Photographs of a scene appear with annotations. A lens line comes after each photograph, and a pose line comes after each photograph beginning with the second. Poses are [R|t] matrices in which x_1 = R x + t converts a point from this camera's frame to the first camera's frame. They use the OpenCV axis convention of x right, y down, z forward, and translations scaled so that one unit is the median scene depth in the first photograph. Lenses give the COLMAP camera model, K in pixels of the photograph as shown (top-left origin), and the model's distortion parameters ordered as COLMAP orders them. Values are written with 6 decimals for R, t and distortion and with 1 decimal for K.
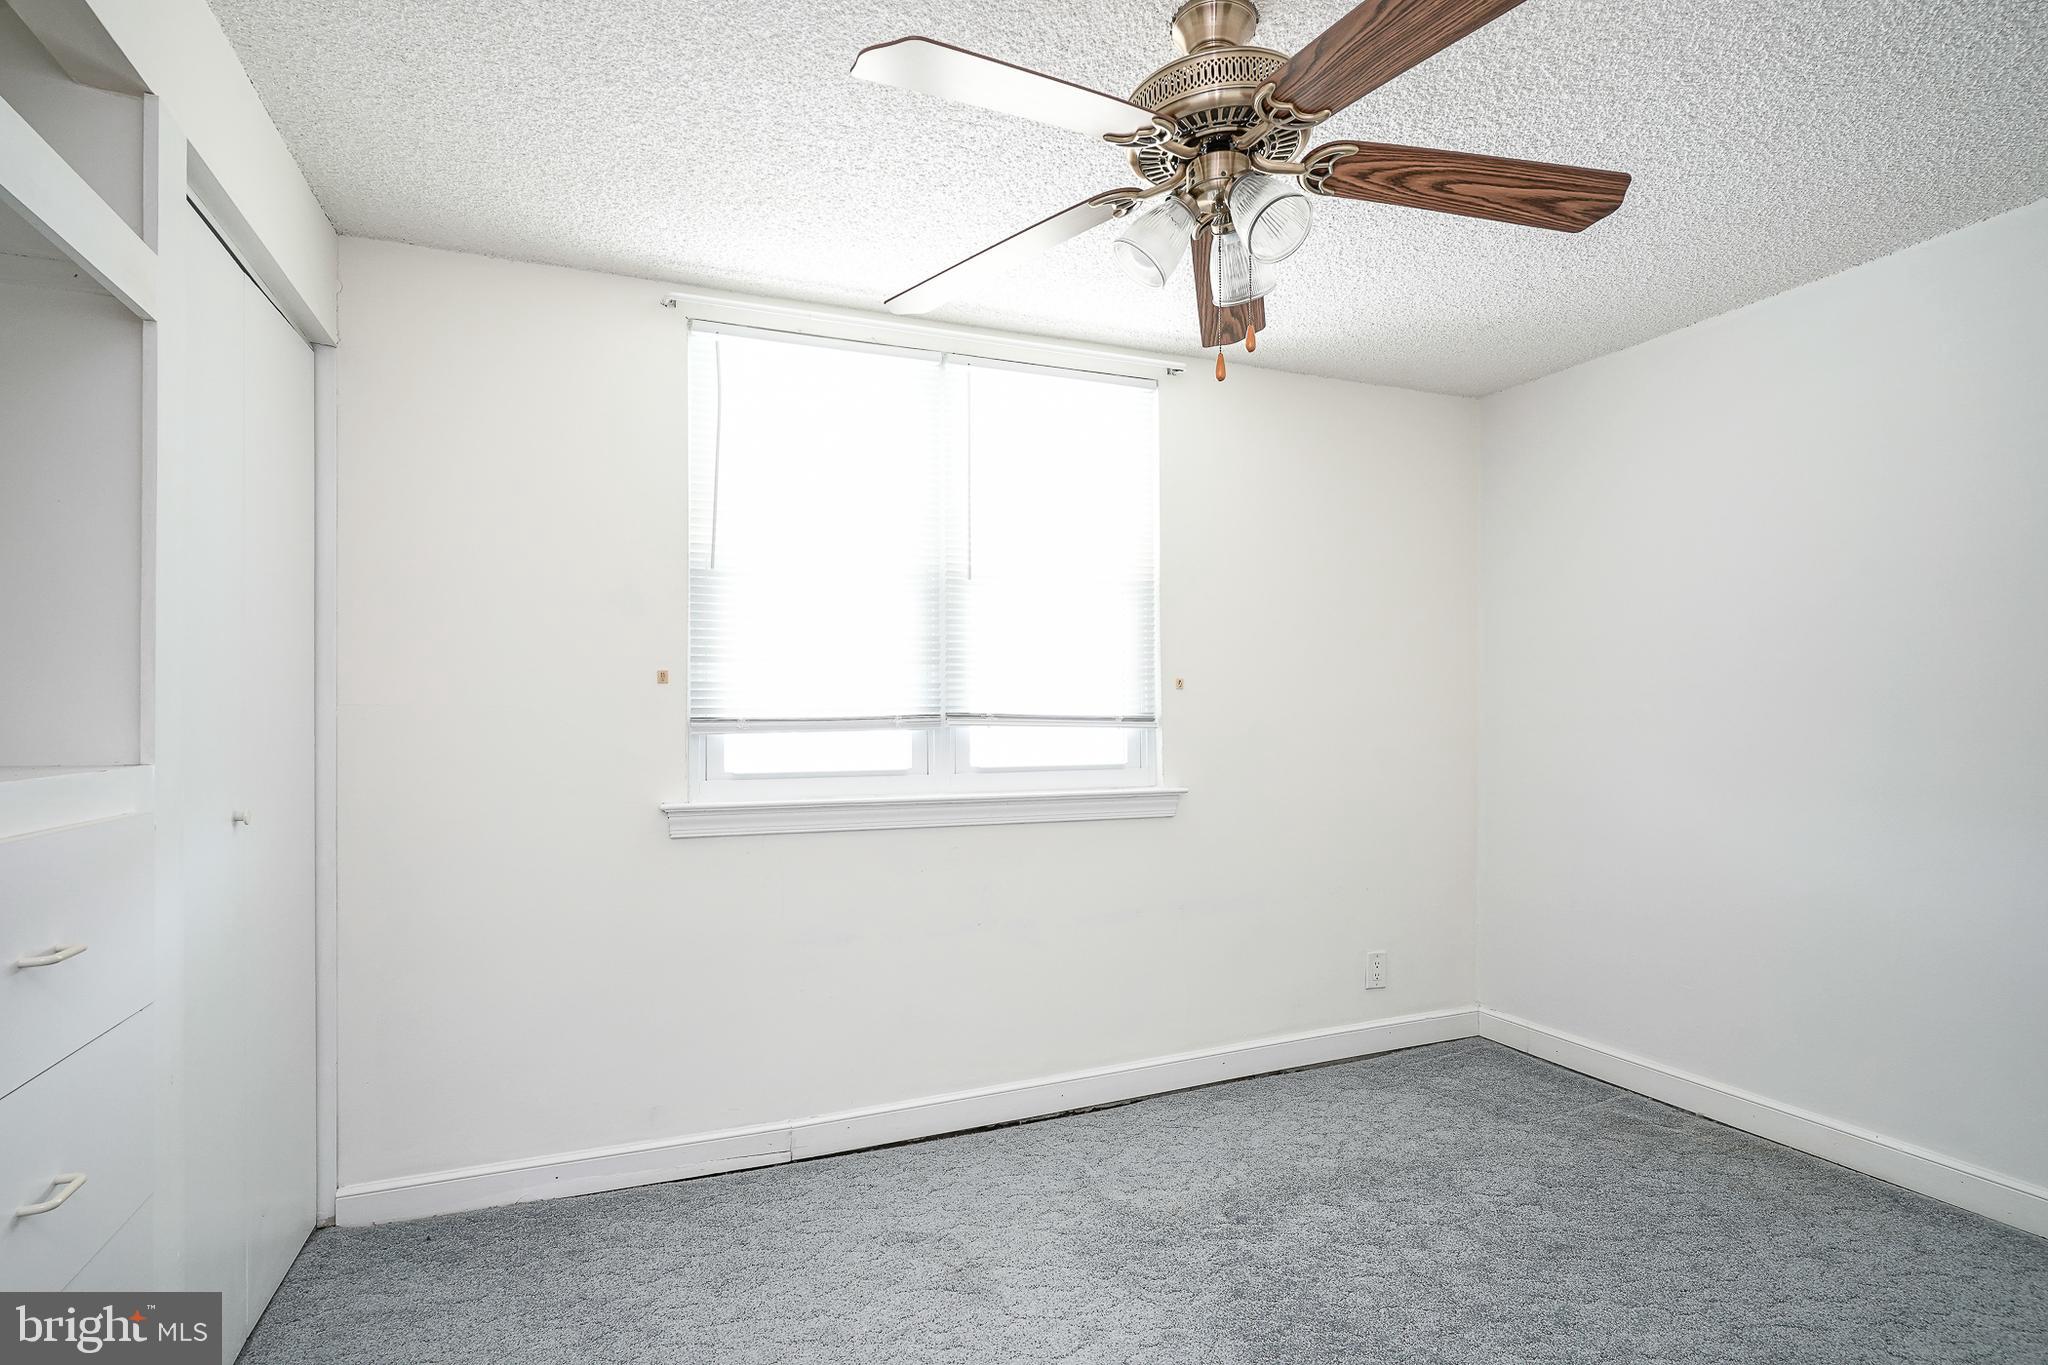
lens RADIAL K [[990.5, 0, 1016.1], [0, 990.5, 714.1], [0, 0, 1]] dist [-0.005787, 0.002939]
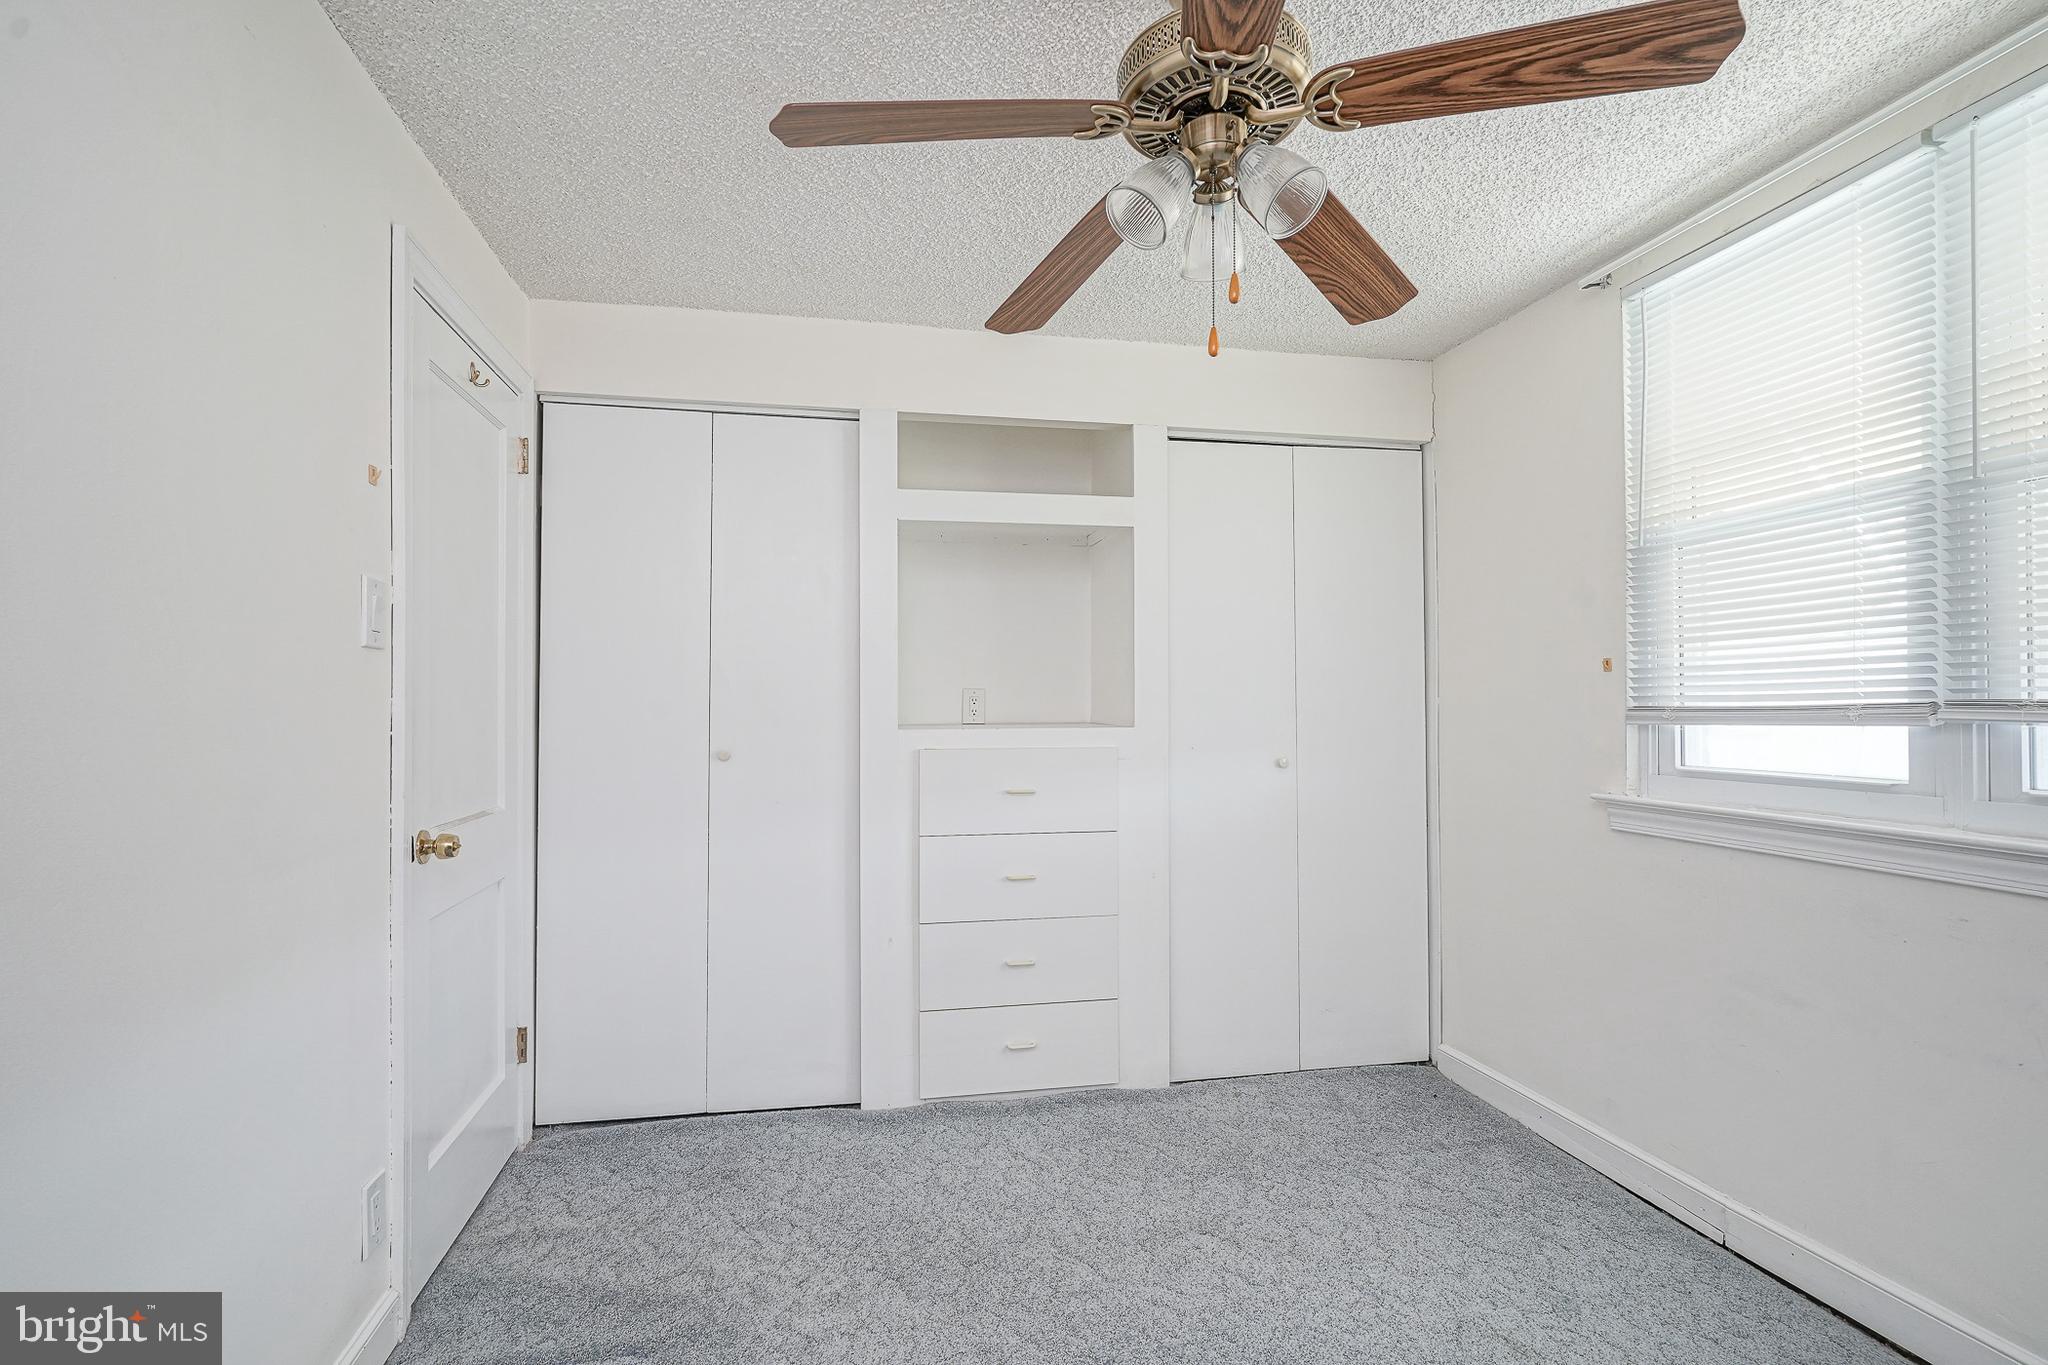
lens RADIAL K [[990.5, 0, 1024.2], [0, 990.5, 693.3], [0, 0, 1]] dist [-0.005787, 0.002939]
pose [[-0.169458, -0.007816, -0.985506, 0.695981], [0.009380, 0.999910, -0.009543, -0.005088], [0.985493, -0.010861, -0.169370, 0.581725]]
